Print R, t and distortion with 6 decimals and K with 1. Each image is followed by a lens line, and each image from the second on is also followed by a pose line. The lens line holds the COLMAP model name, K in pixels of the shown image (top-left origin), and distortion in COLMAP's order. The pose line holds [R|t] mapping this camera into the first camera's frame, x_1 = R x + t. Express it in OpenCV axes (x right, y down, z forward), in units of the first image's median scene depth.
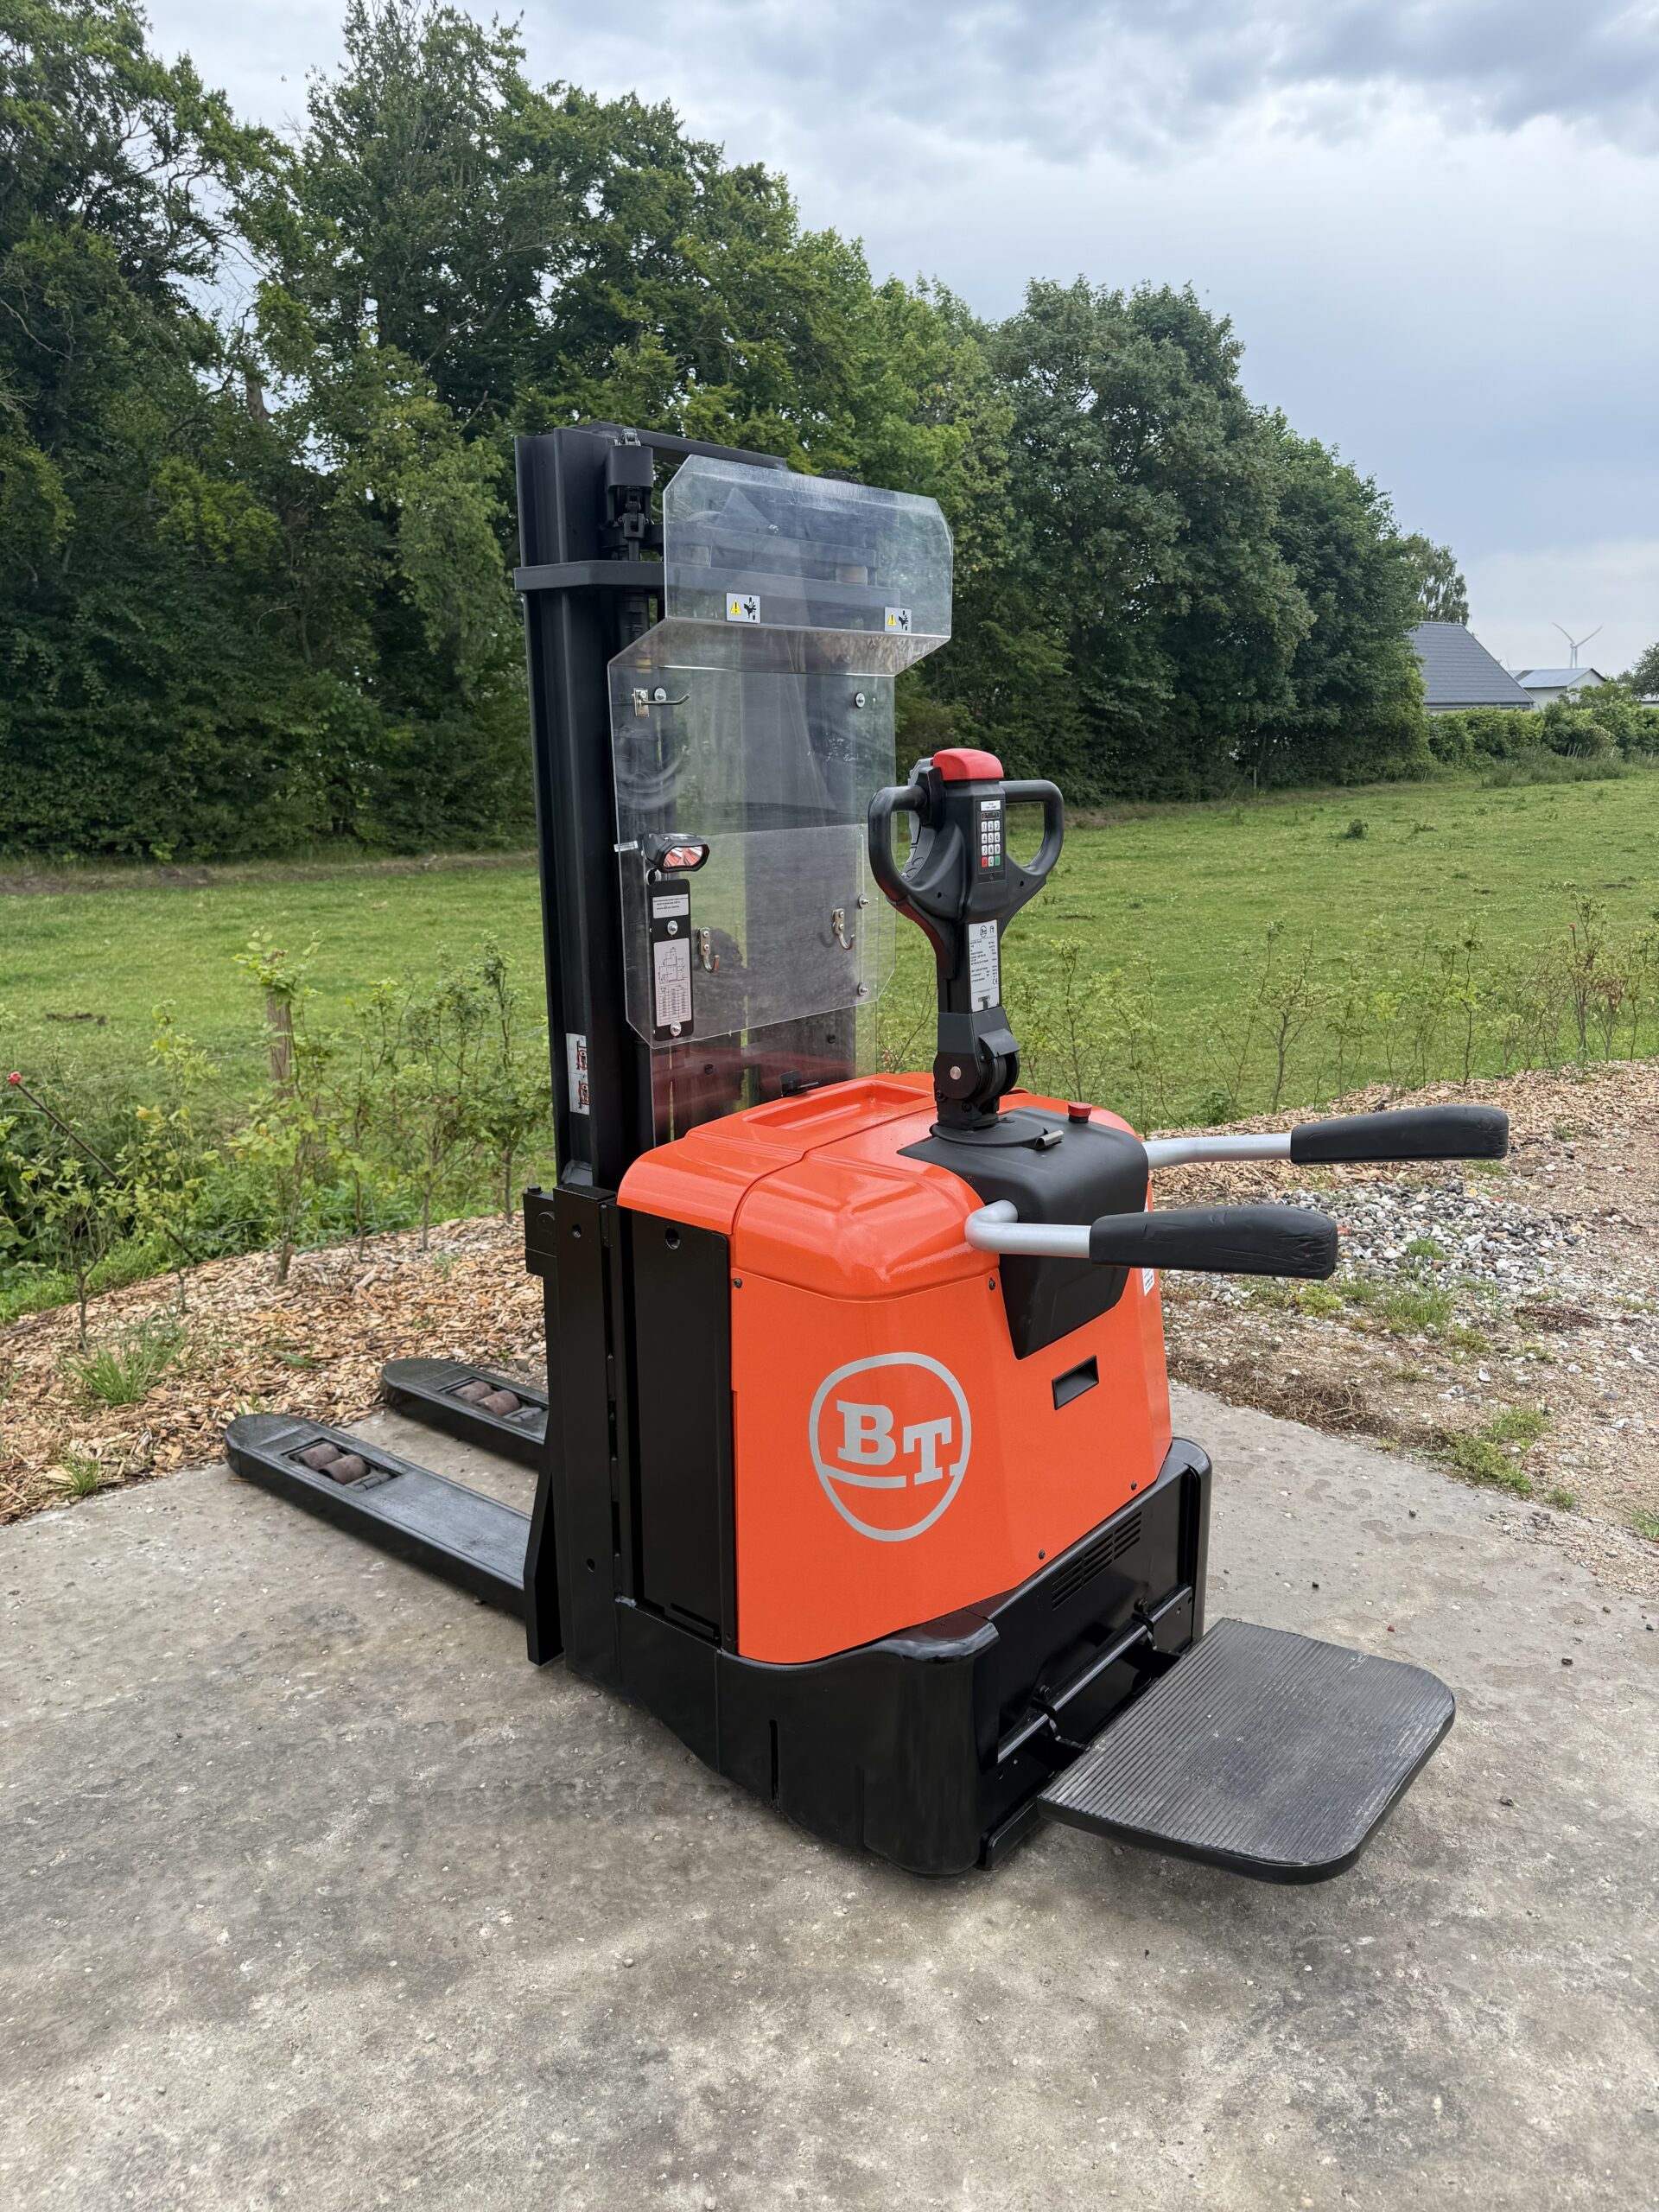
lens RADIAL K [[1557.3, 0, 841.4], [0, 1557.3, 1084.3], [0, 0, 1]] dist [0.036874, -0.041044]
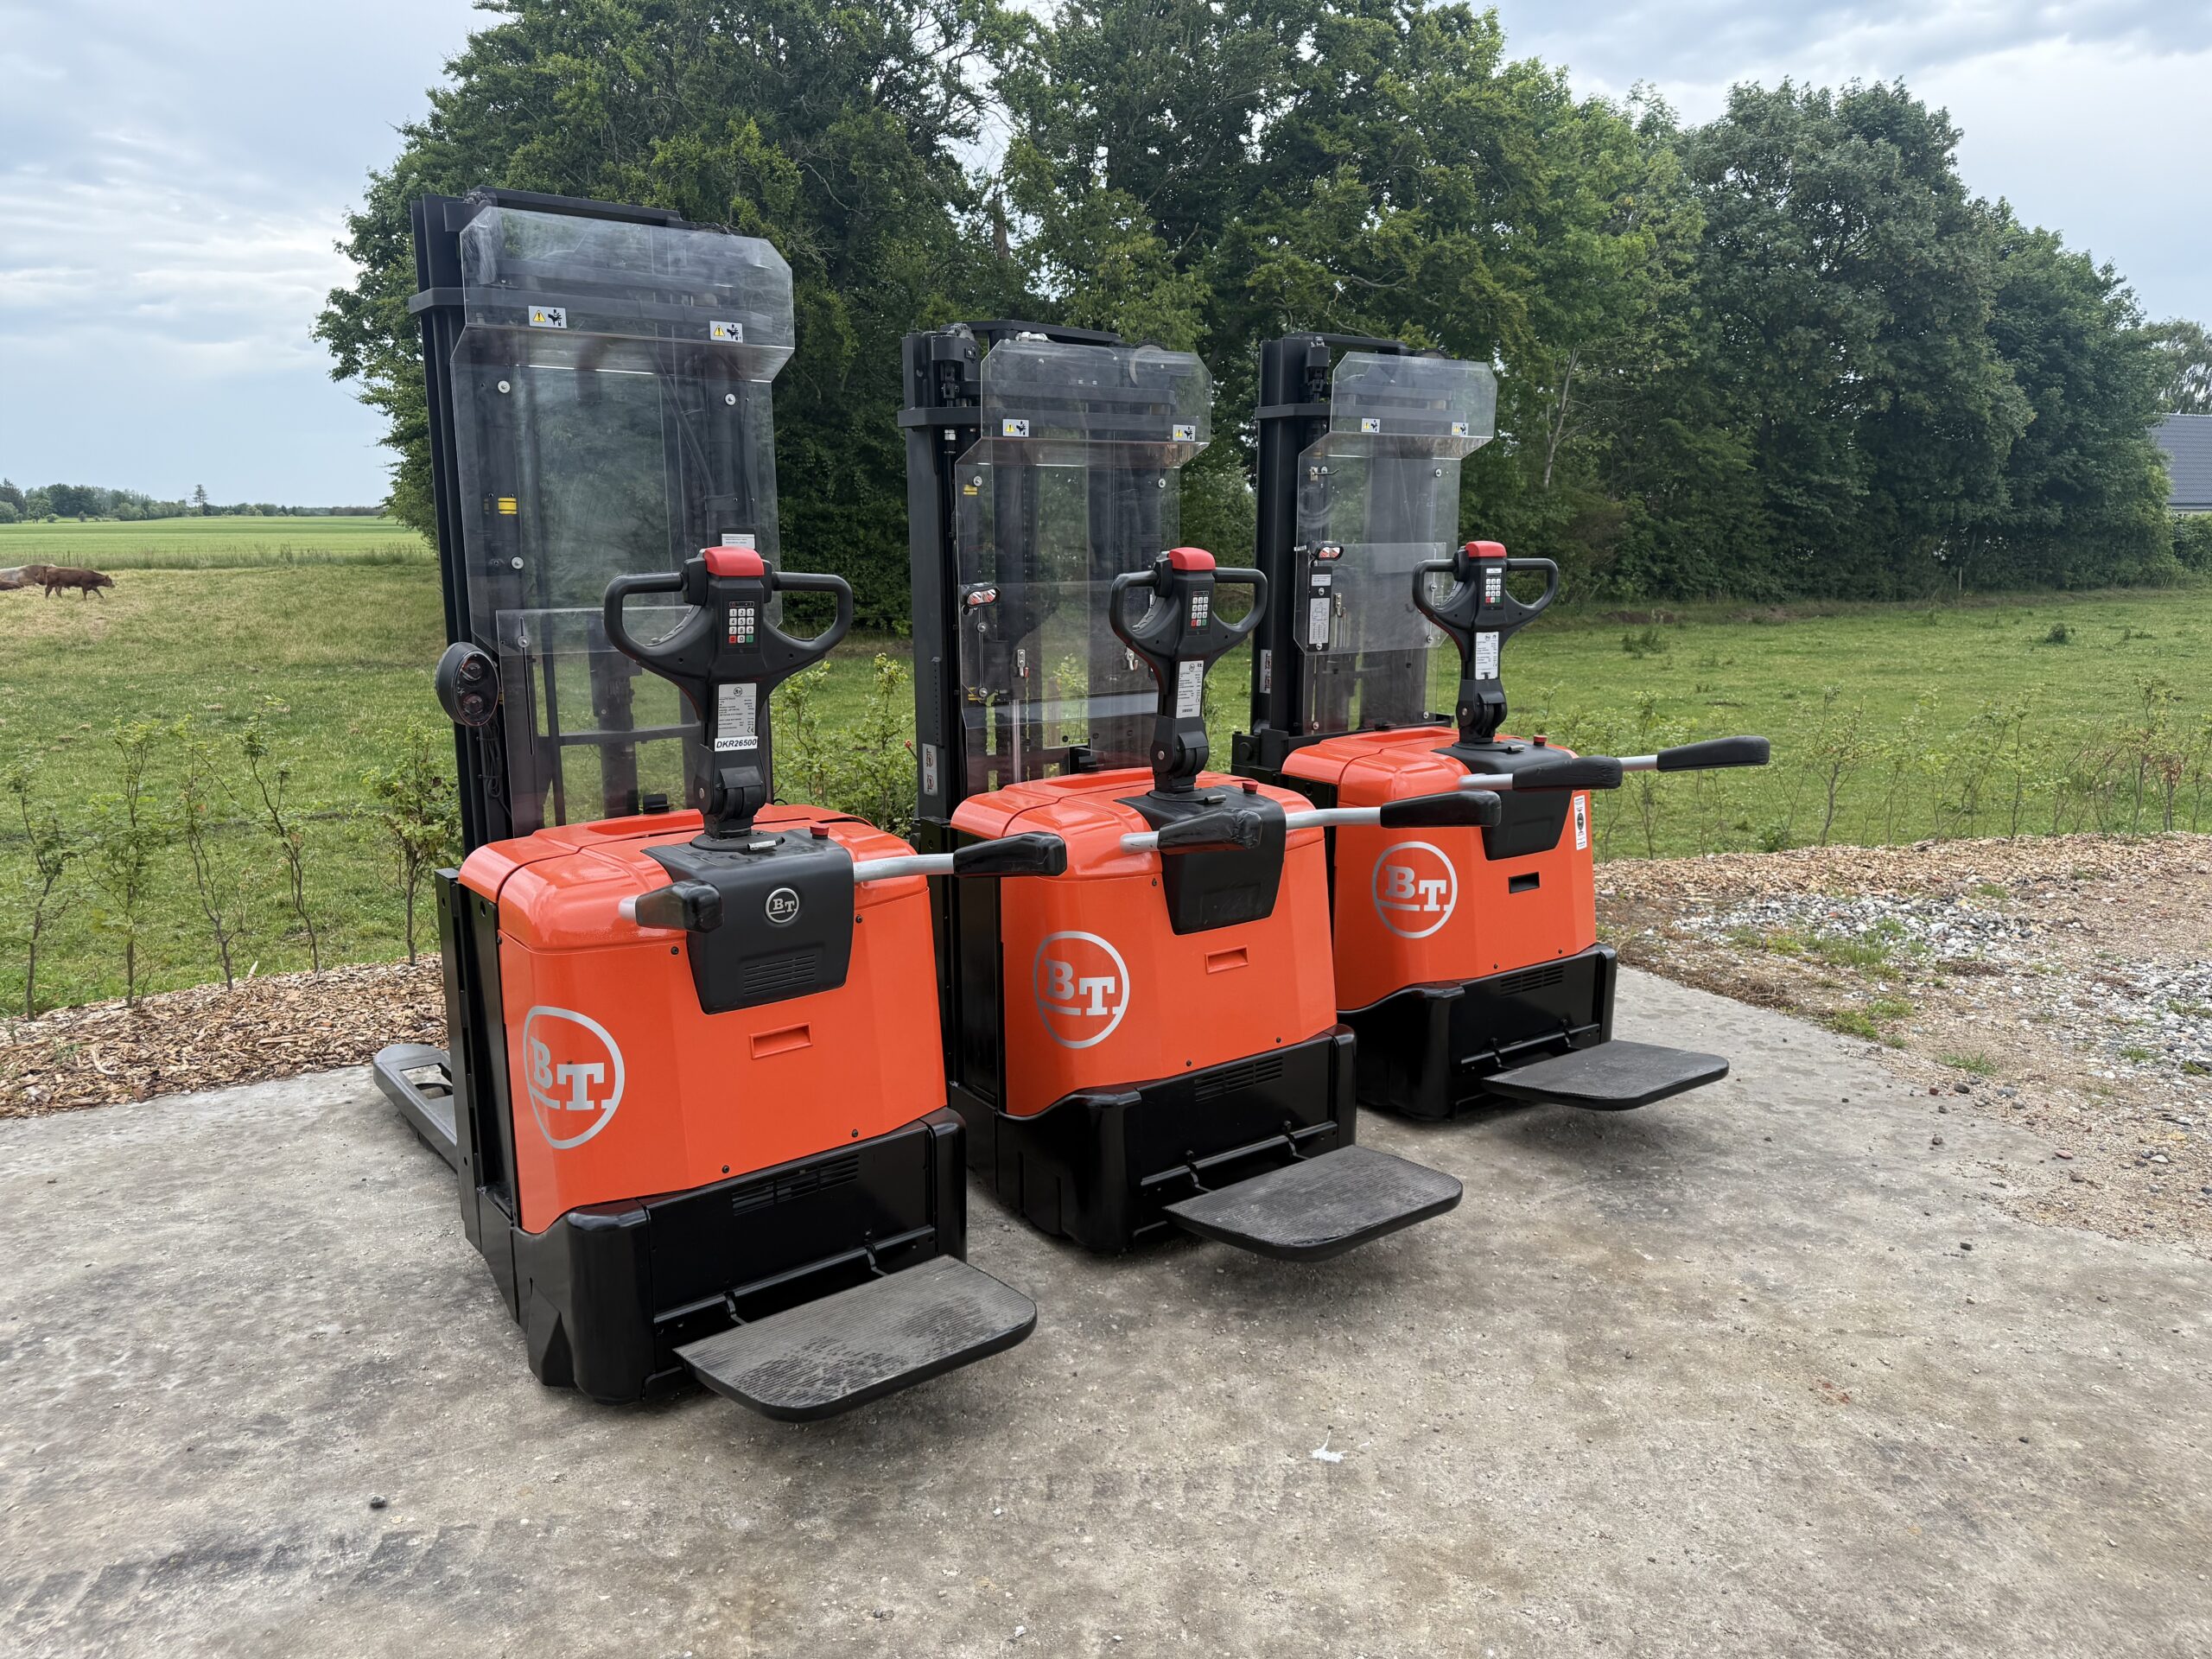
lens RADIAL K [[1557.3, 0, 1115.9], [0, 1557.3, 820.1], [0, 0, 1]] dist [0.036874, -0.041044]
pose [[0.968552, 0.055257, -0.242598, 0.013549], [-0.063964, 0.997555, -0.028157, 0.021661], [0.240448, 0.042789, 0.969718, -0.098626]]
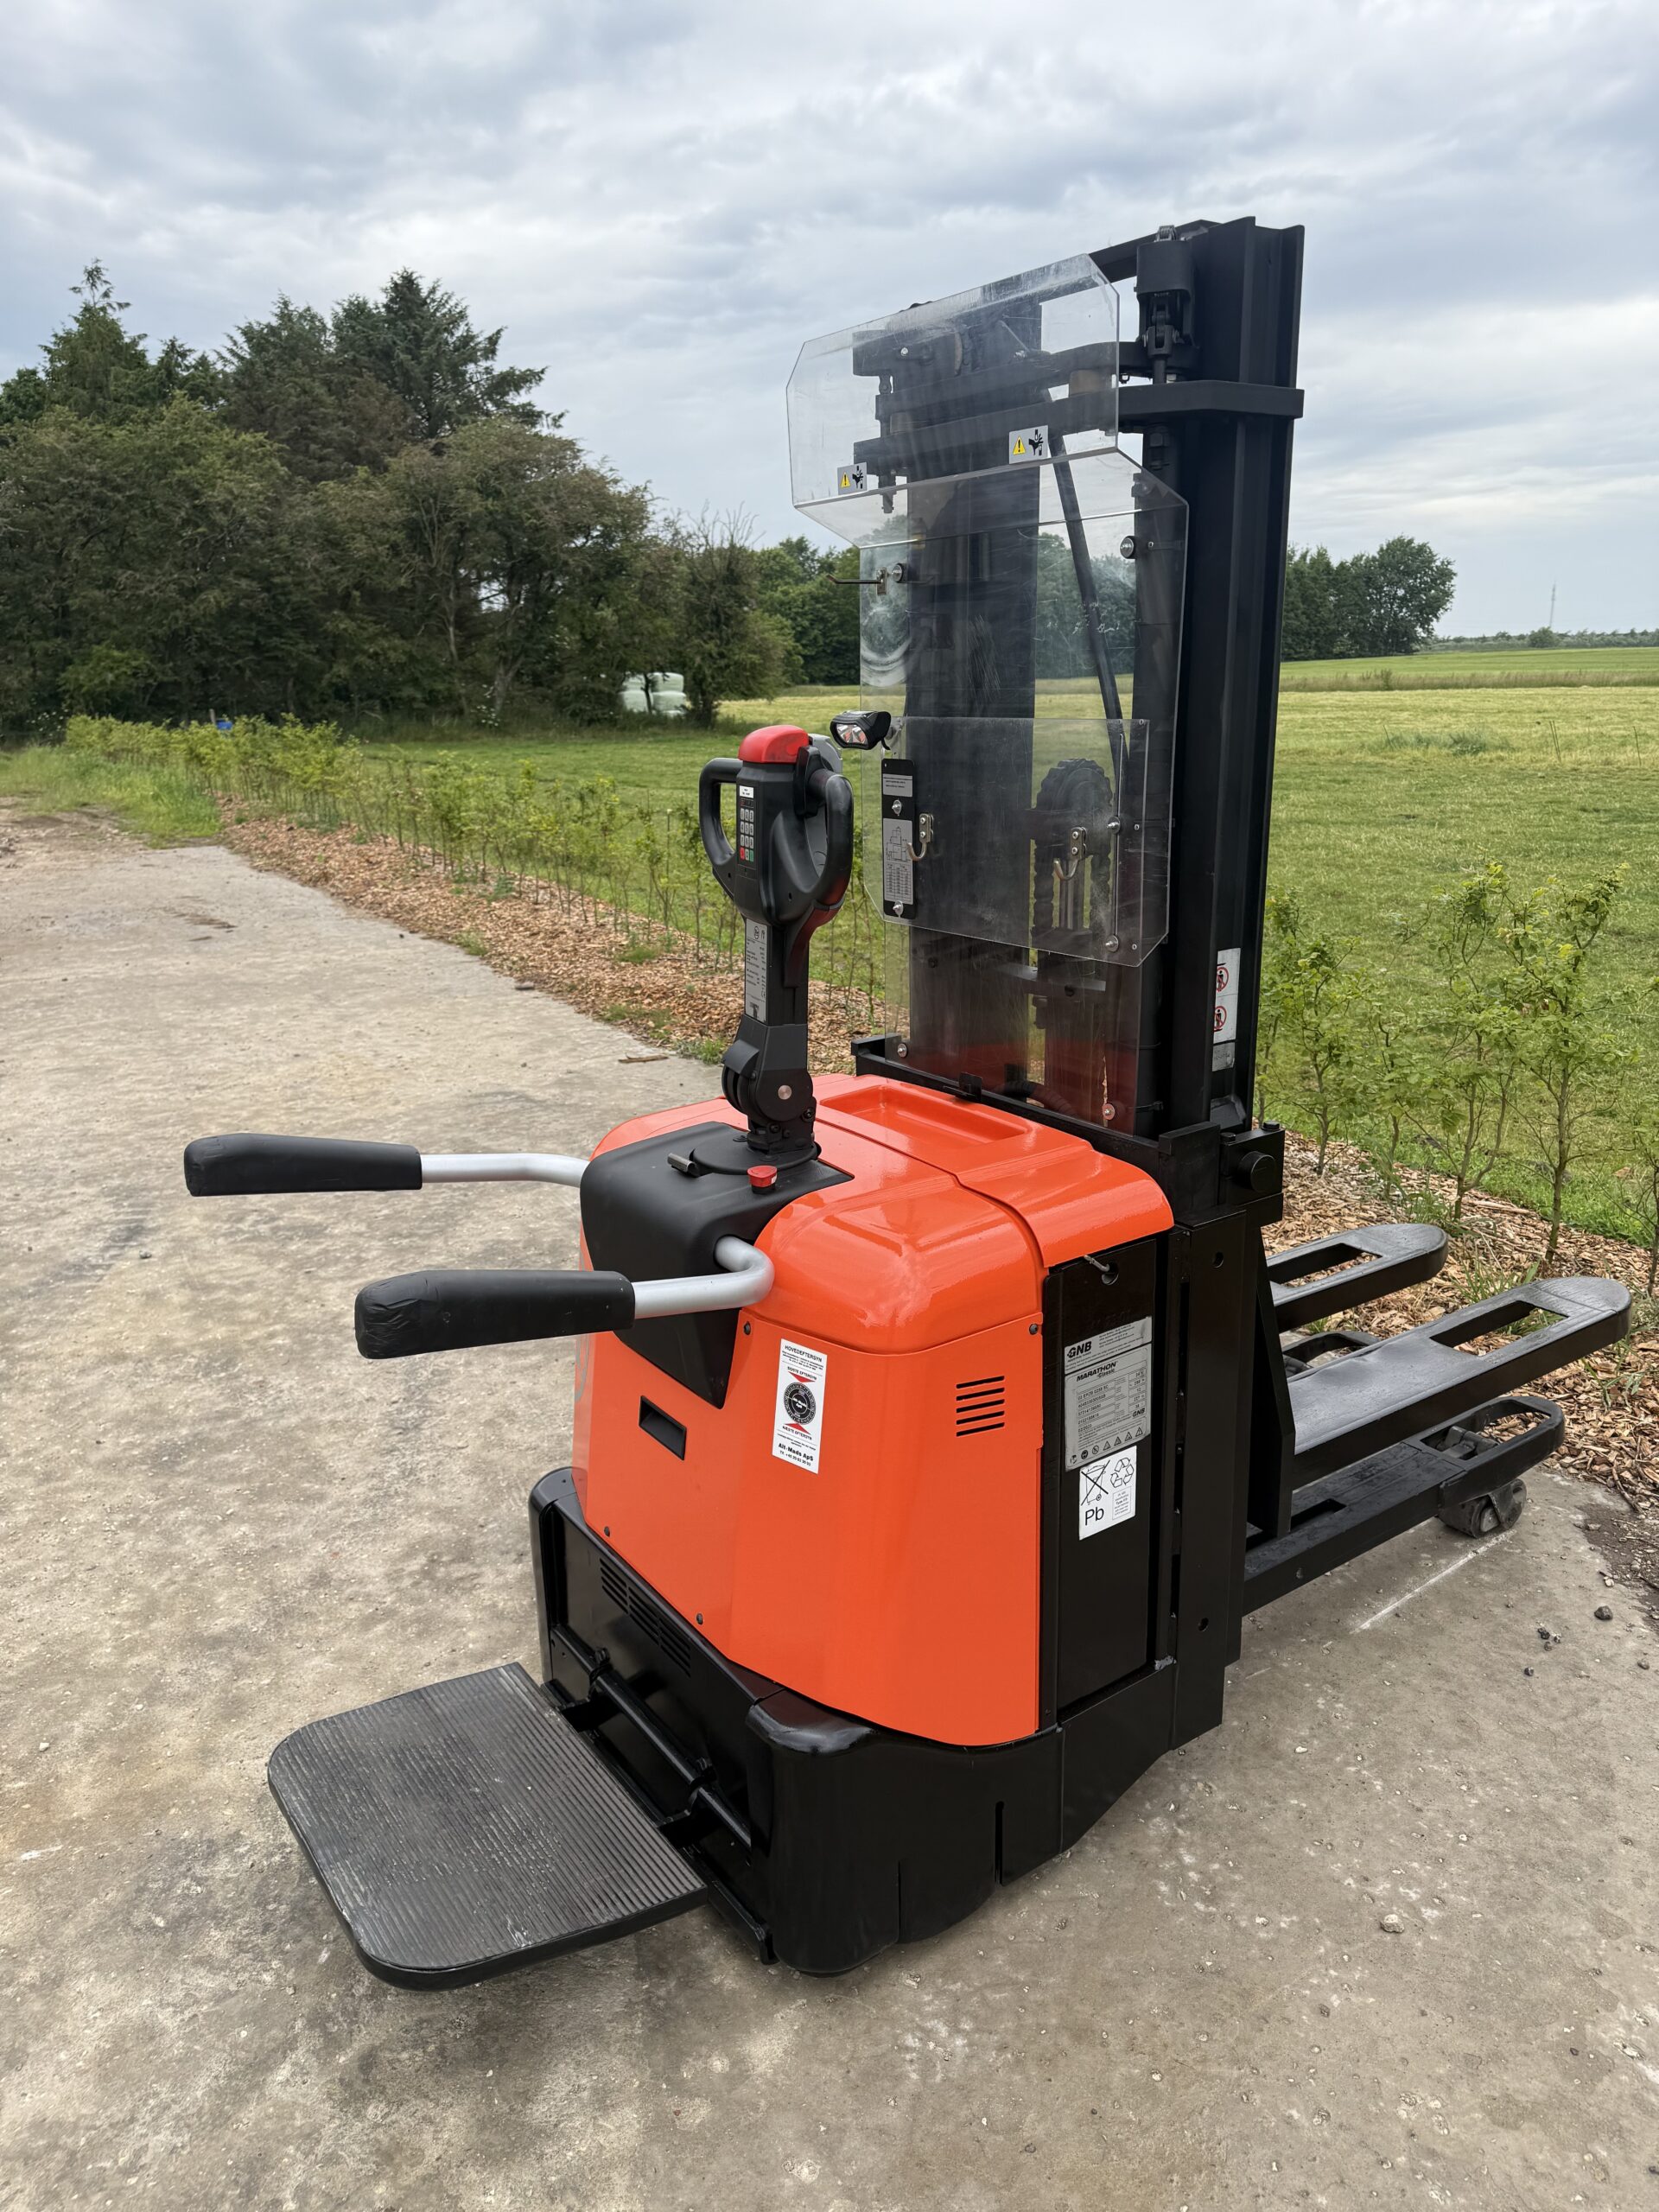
lens RADIAL K [[1557.3, 0, 828.9], [0, 1557.3, 1114.4], [0, 0, 1]] dist [0.036874, -0.041044]
pose [[-0.271957, 0.281493, -0.920218, 0.098768], [-0.182638, 0.923781, 0.336559, -0.032962], [0.944819, 0.259596, -0.199817, 0.133215]]
